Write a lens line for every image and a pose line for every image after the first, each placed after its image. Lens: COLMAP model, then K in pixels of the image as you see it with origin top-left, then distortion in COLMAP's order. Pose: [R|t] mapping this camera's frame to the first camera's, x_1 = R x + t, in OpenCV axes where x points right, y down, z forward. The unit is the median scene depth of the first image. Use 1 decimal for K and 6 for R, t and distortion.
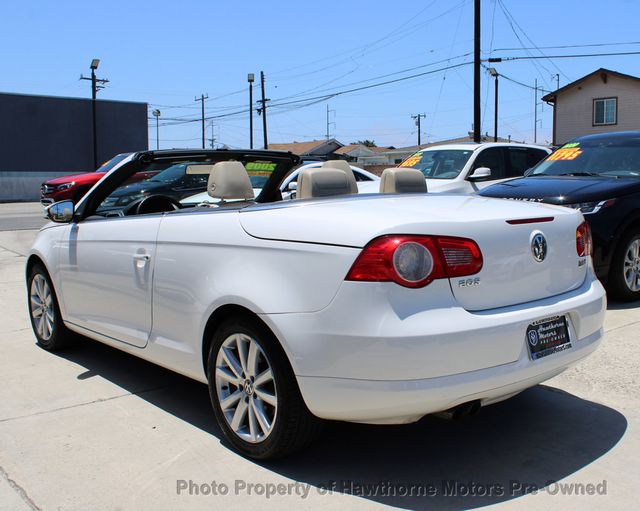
lens RADIAL K [[731.3, 0, 341.2], [0, 731.3, 257.1], [0, 0, 1]] dist [-0.034984, -0.037259]
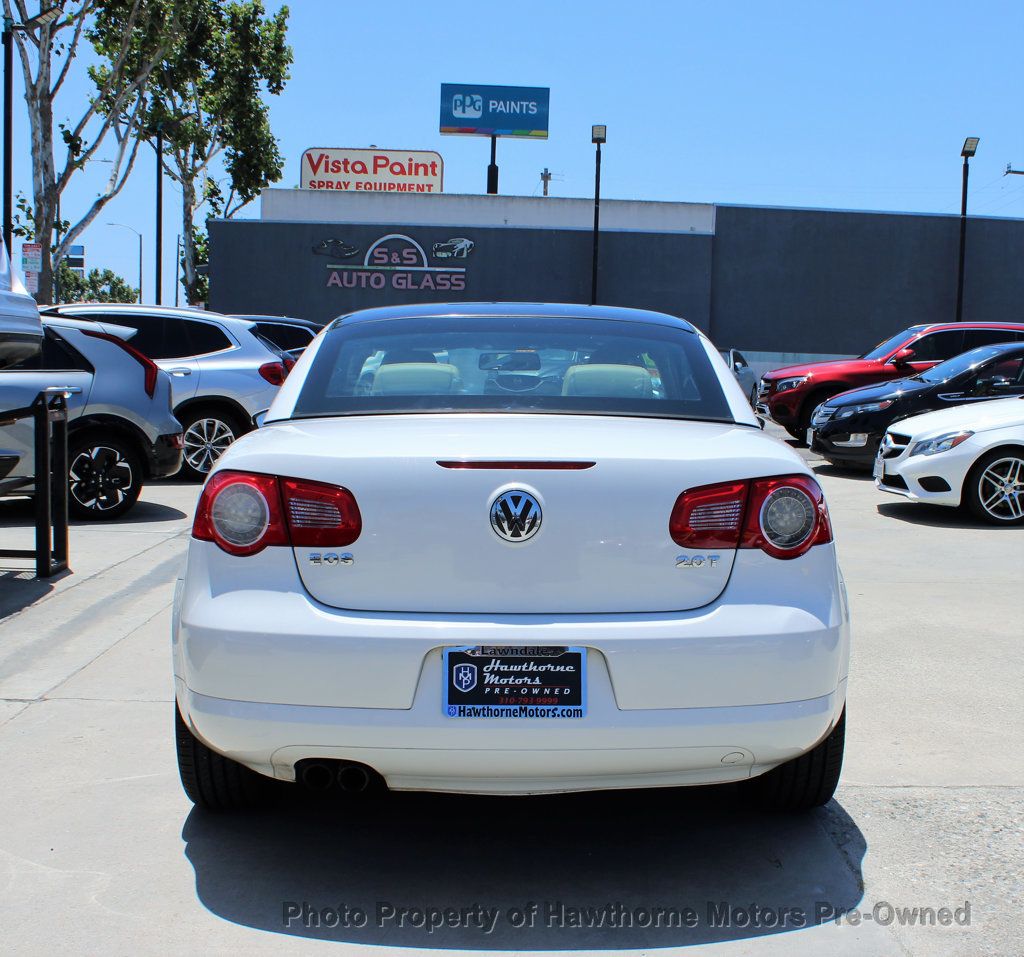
lens RADIAL K [[1538.0, 0, 575.3], [0, 1538.0, 478.0], [0, 0, 1]] dist [-0.015540, -0.063957]
pose [[0.755526, 0.071602, -0.651194, 0.928120], [-0.096364, 0.995343, -0.002359, -0.038786], [0.647993, 0.064534, 0.758907, 0.140902]]
